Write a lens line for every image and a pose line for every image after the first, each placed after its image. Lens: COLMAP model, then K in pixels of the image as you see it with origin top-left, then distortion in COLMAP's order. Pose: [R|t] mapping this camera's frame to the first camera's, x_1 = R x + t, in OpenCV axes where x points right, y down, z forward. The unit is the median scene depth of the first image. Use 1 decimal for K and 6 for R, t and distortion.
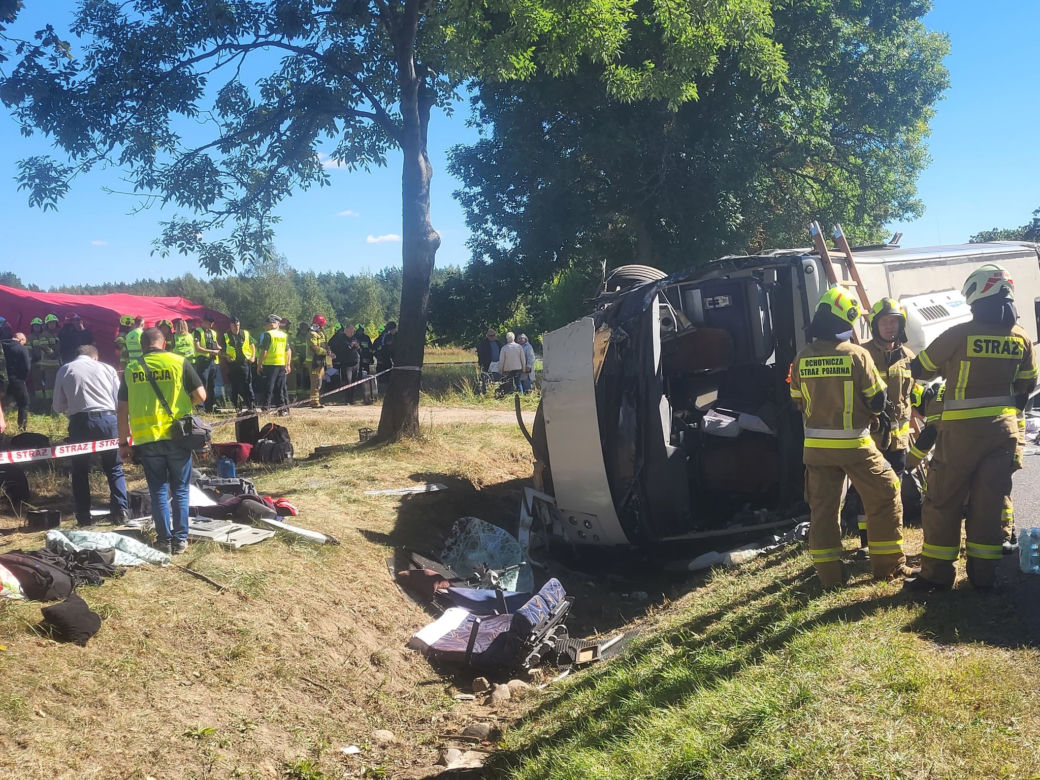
lens RADIAL K [[1251.1, 0, 553.0], [0, 1251.1, 388.8], [0, 0, 1]] dist [0.050399, 0.000000]
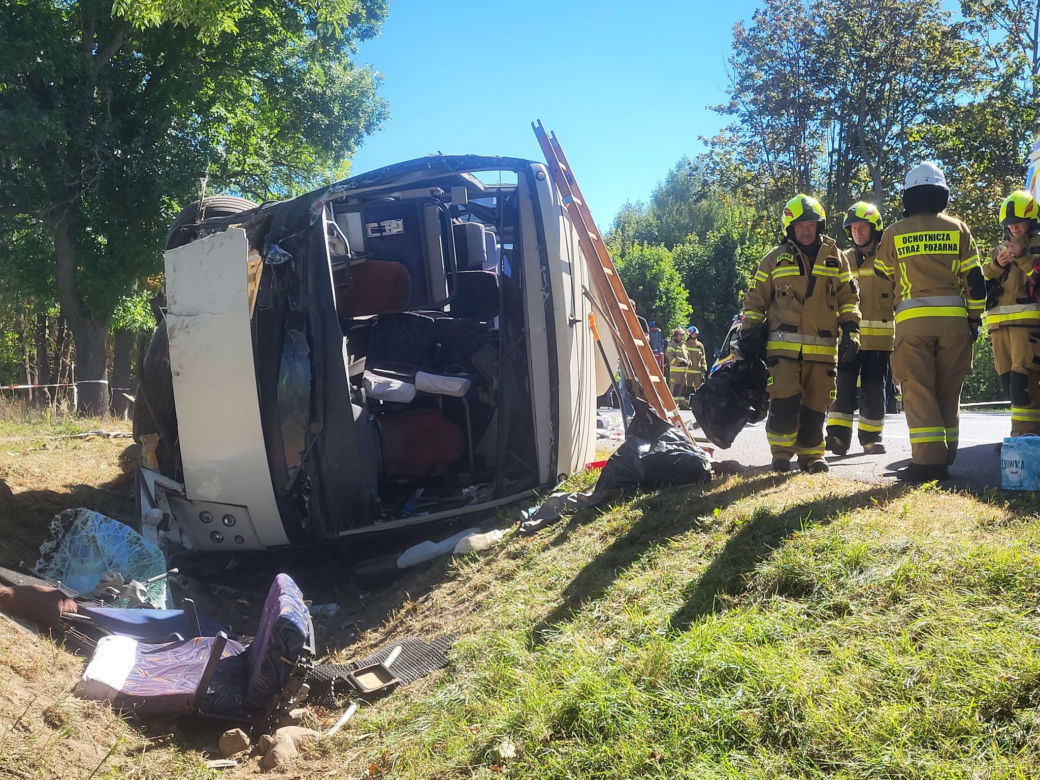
lens RADIAL K [[1251.1, 0, 523.9], [0, 1251.1, 395.8], [0, 0, 1]] dist [0.050399, 0.000000]
pose [[0.878158, 0.009709, 0.478273, -0.167392], [0.015986, 0.998640, -0.049625, 0.075914], [-0.478104, 0.051224, 0.876808, 0.292892]]
